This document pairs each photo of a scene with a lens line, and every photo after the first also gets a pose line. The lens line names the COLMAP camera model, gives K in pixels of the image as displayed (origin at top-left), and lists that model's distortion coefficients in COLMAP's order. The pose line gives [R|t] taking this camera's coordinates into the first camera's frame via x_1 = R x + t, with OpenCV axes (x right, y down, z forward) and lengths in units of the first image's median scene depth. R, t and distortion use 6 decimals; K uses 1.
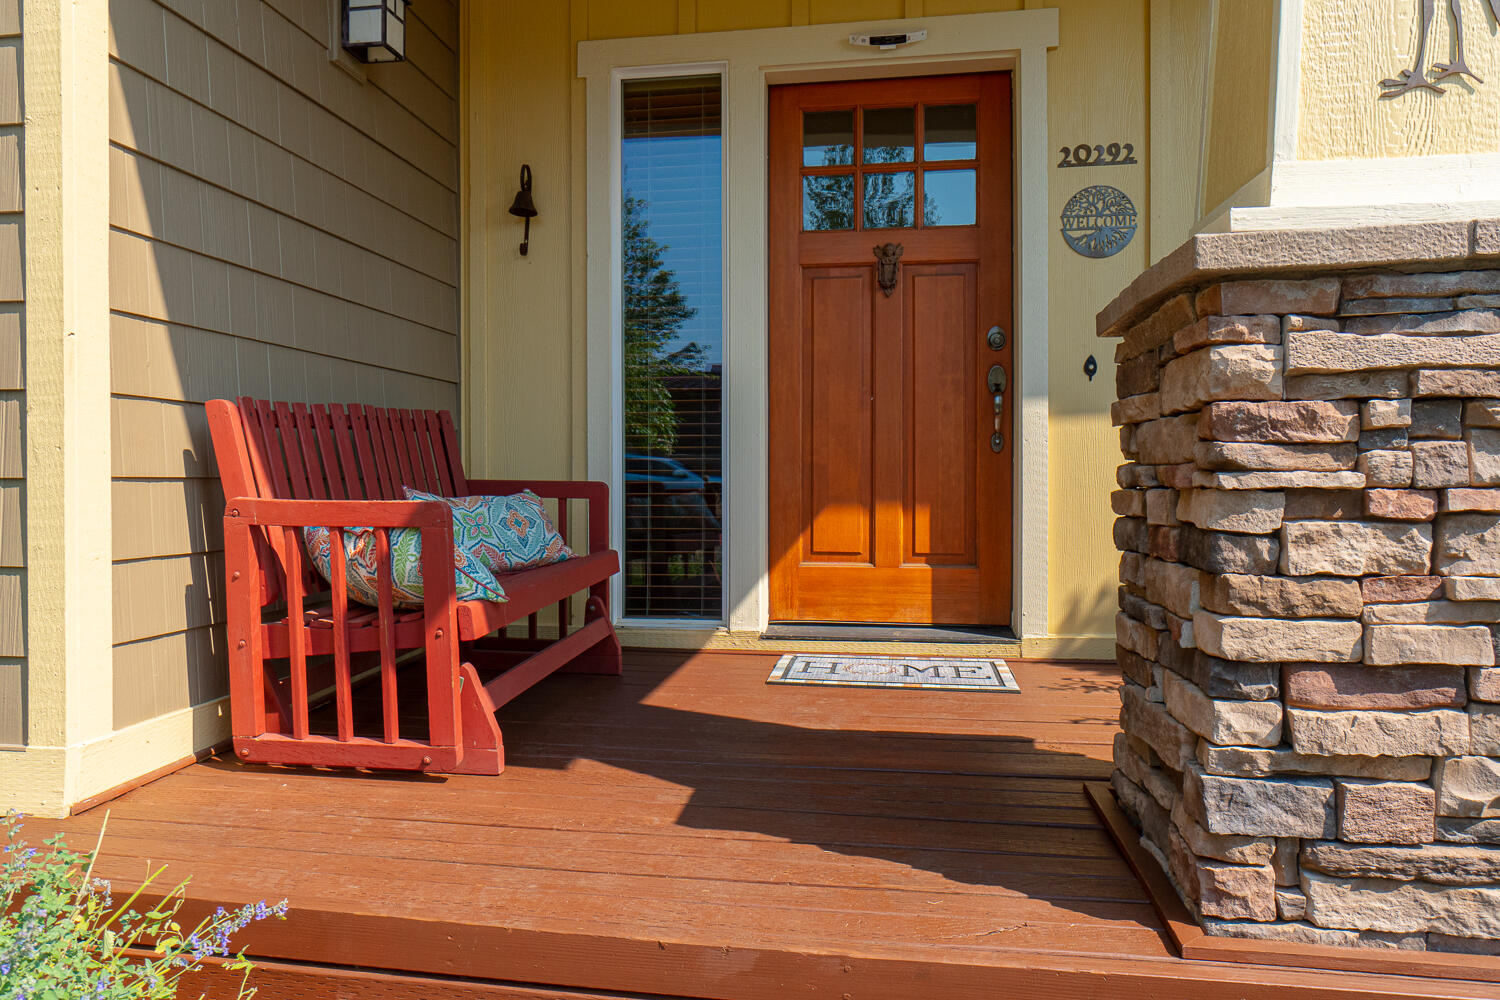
lens RADIAL K [[1010.3, 0, 750.0], [0, 1010.3, 500.0], [0, 0, 1]] dist [-0.000203, 0.000023]
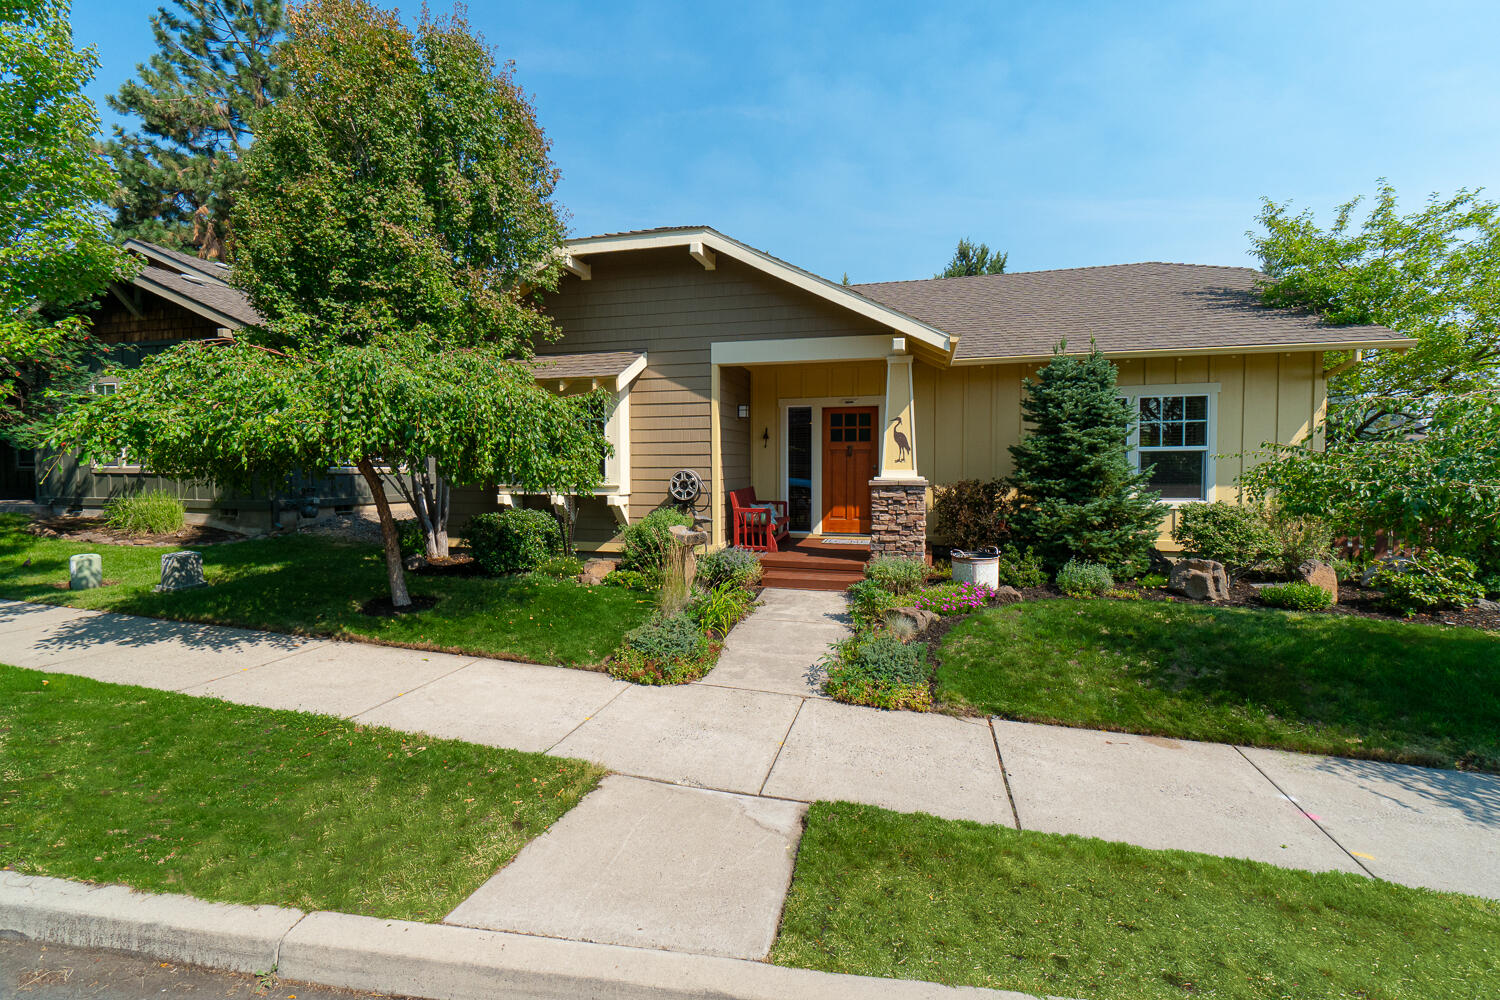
lens RADIAL K [[641.4, 0, 760.3], [0, 641.4, 496.5], [0, 0, 1]] dist [-0.002336, -0.000731]
pose [[0.996264, 0.003608, -0.086281, -0.012791], [-0.001315, 0.999645, 0.026623, -0.173895], [0.086346, -0.026410, 0.995915, -2.892600]]
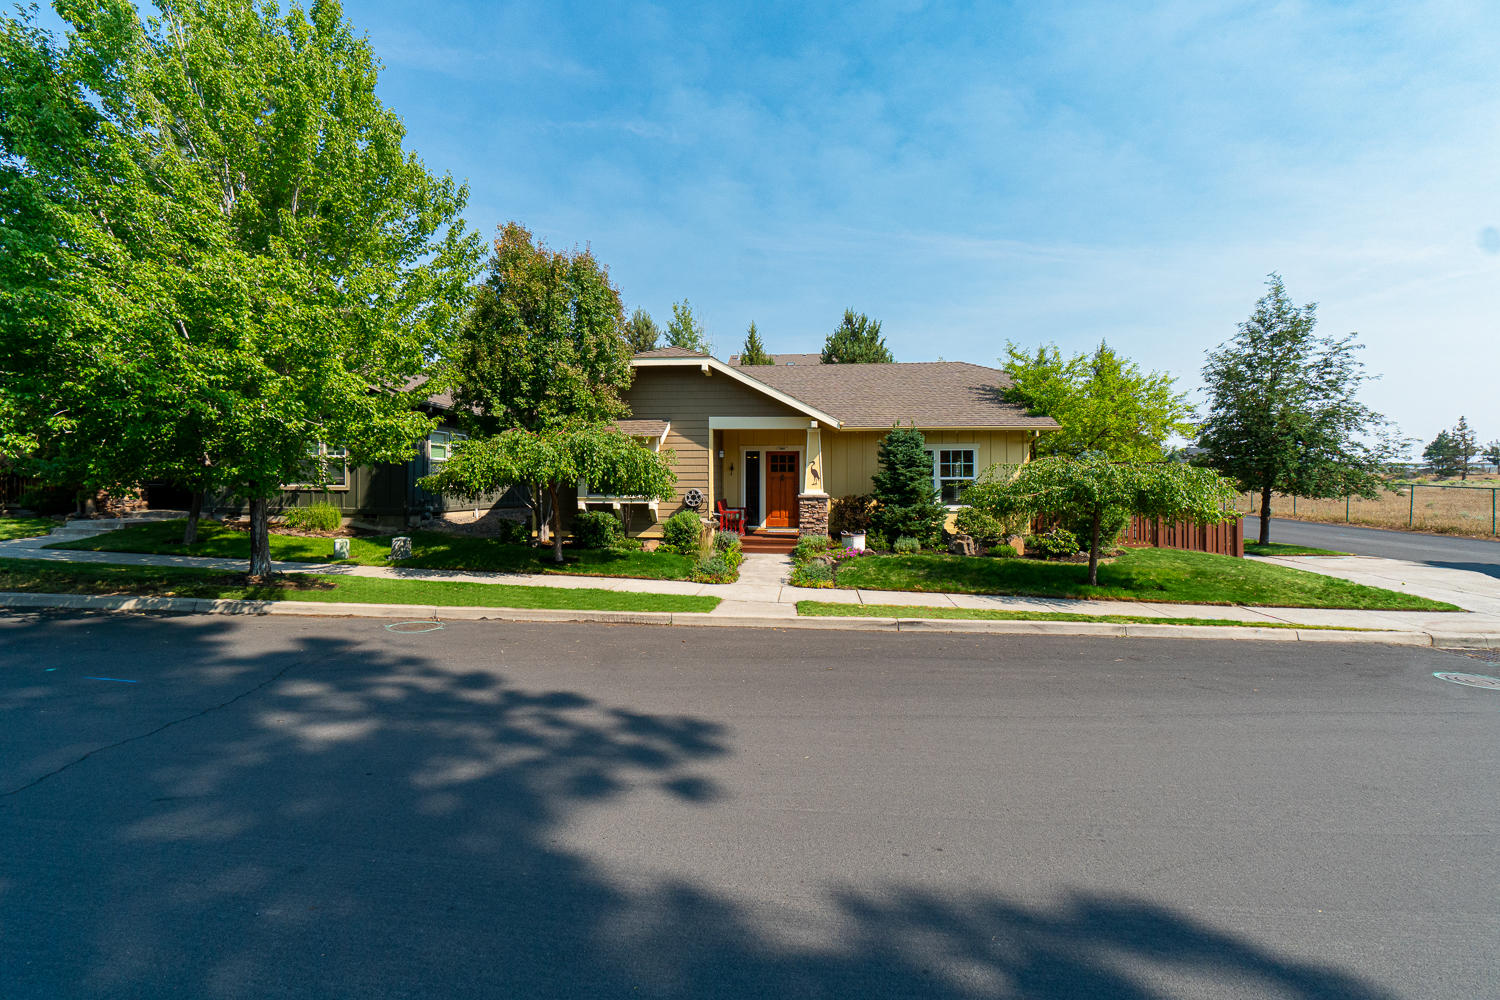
lens RADIAL K [[641.4, 0, 760.3], [0, 641.4, 496.5], [0, 0, 1]] dist [-0.002336, -0.000731]
pose [[0.996890, 0.002582, 0.078764, -0.623235], [-0.002673, 0.999996, 0.001057, -0.160245], [-0.078761, -0.001265, 0.996893, -5.823297]]
